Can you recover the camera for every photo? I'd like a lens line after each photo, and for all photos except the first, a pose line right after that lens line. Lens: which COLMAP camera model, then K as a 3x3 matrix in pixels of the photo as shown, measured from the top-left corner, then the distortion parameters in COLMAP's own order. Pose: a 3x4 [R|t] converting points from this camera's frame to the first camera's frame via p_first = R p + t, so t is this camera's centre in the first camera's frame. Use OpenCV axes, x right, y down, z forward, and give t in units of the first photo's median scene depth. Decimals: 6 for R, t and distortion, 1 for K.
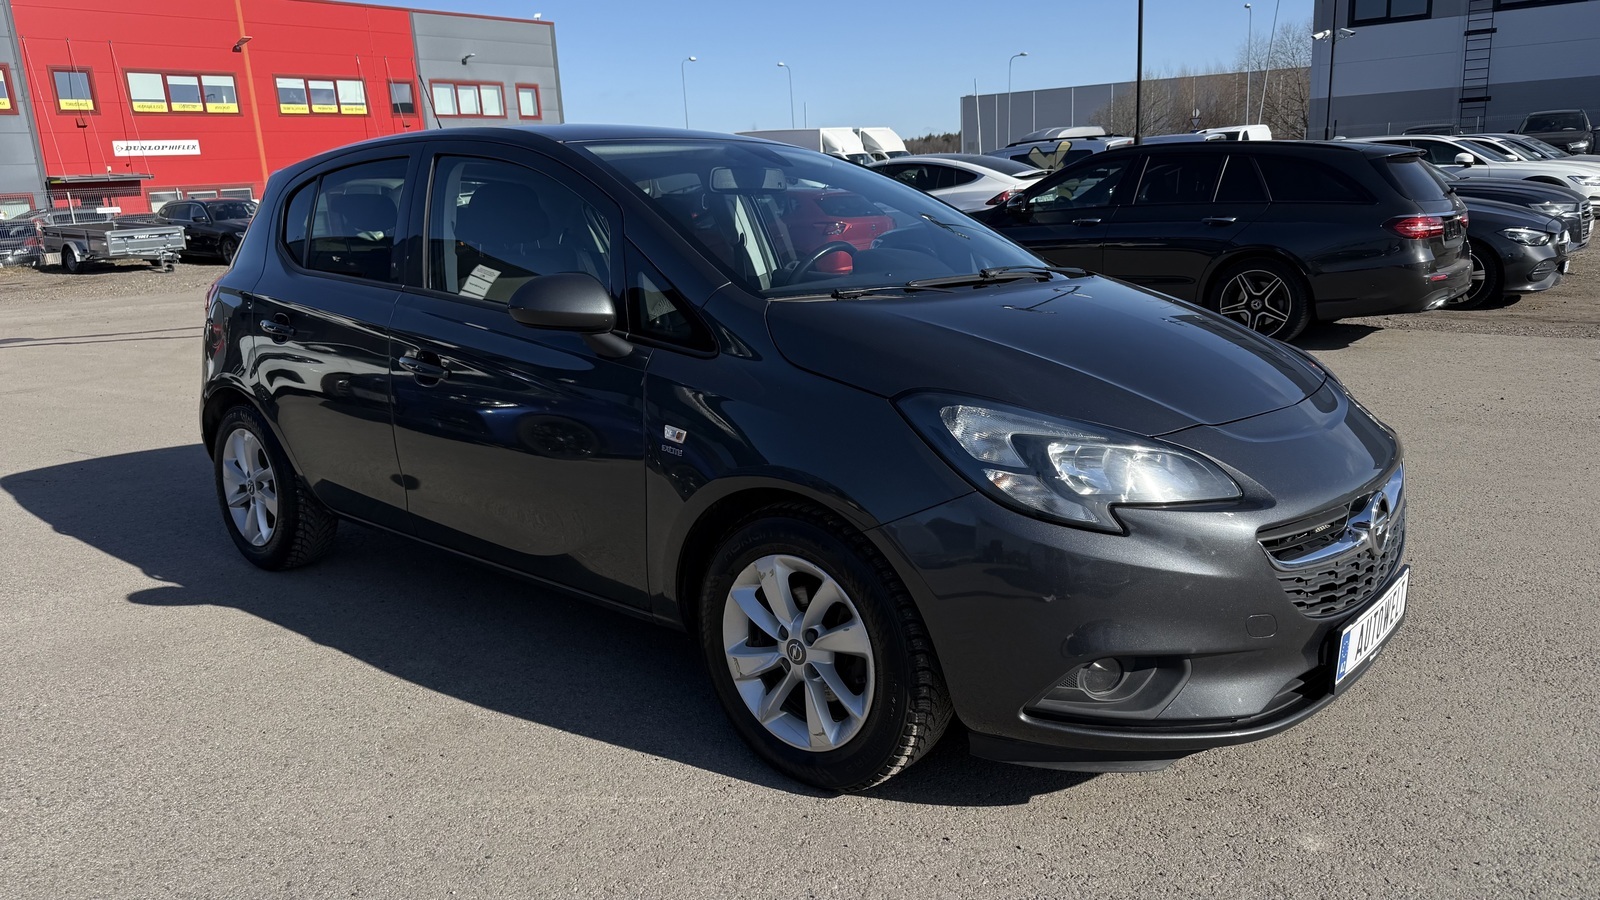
lens RADIAL K [[1062.6, 0, 803.3], [0, 1062.6, 456.9], [0, 0, 1]] dist [0.009060, 0.000537]
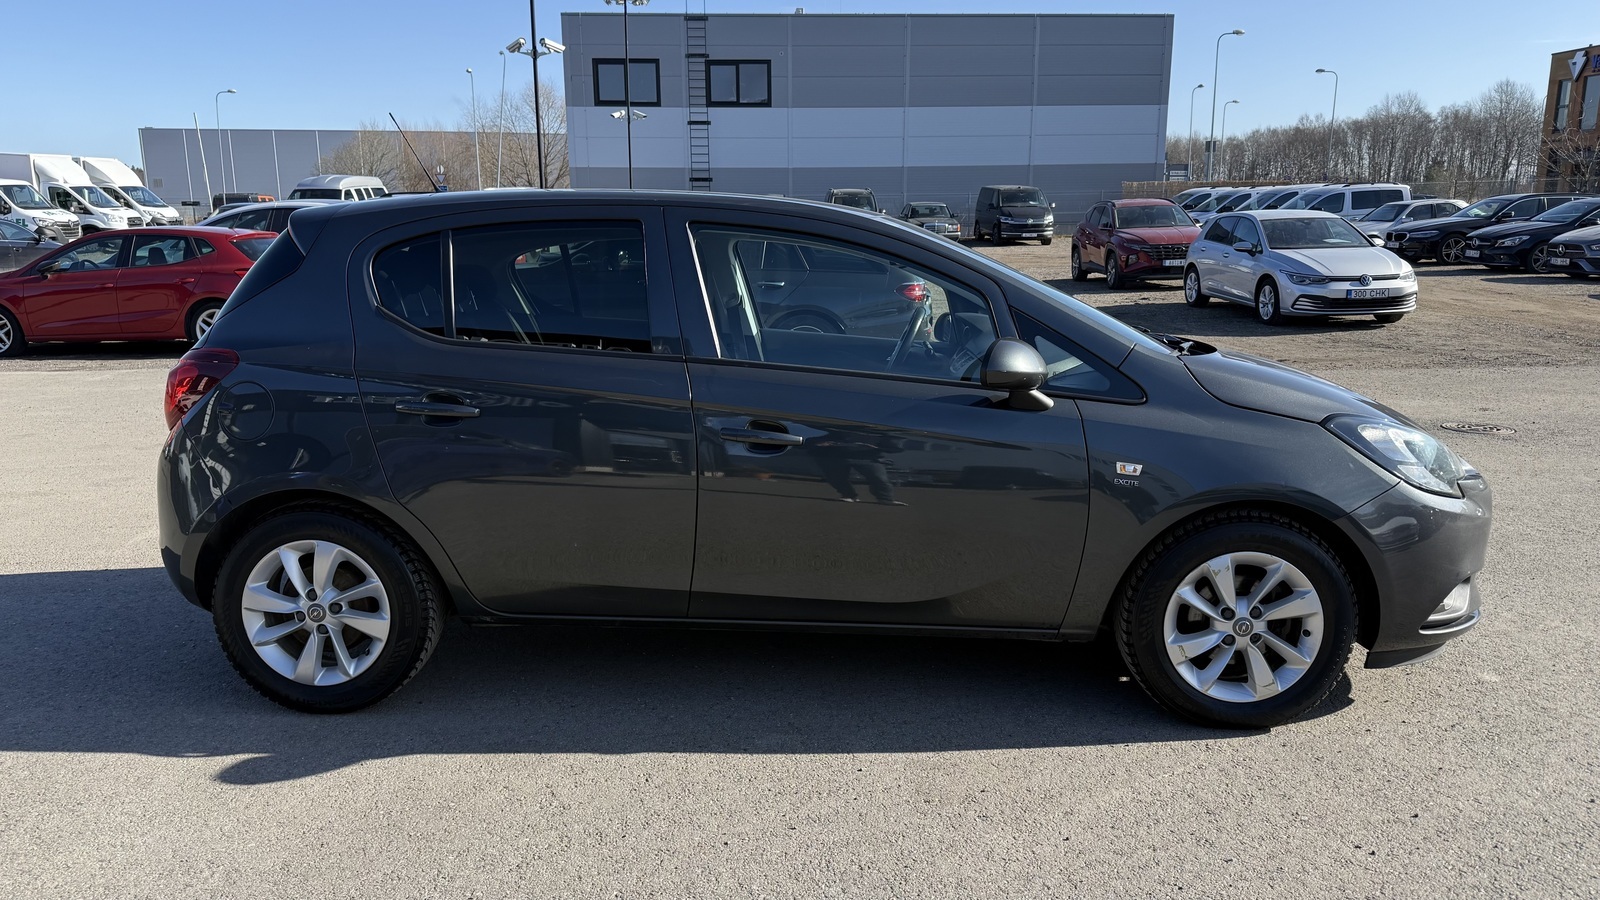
lens RADIAL K [[1062.6, 0, 845.4], [0, 1062.6, 449.7], [0, 0, 1]] dist [0.009060, 0.000537]
pose [[0.801980, -0.074447, 0.592694, -1.082894], [0.108202, 0.993895, -0.021568, -0.051365], [-0.587469, 0.081427, 0.805139, 0.211992]]
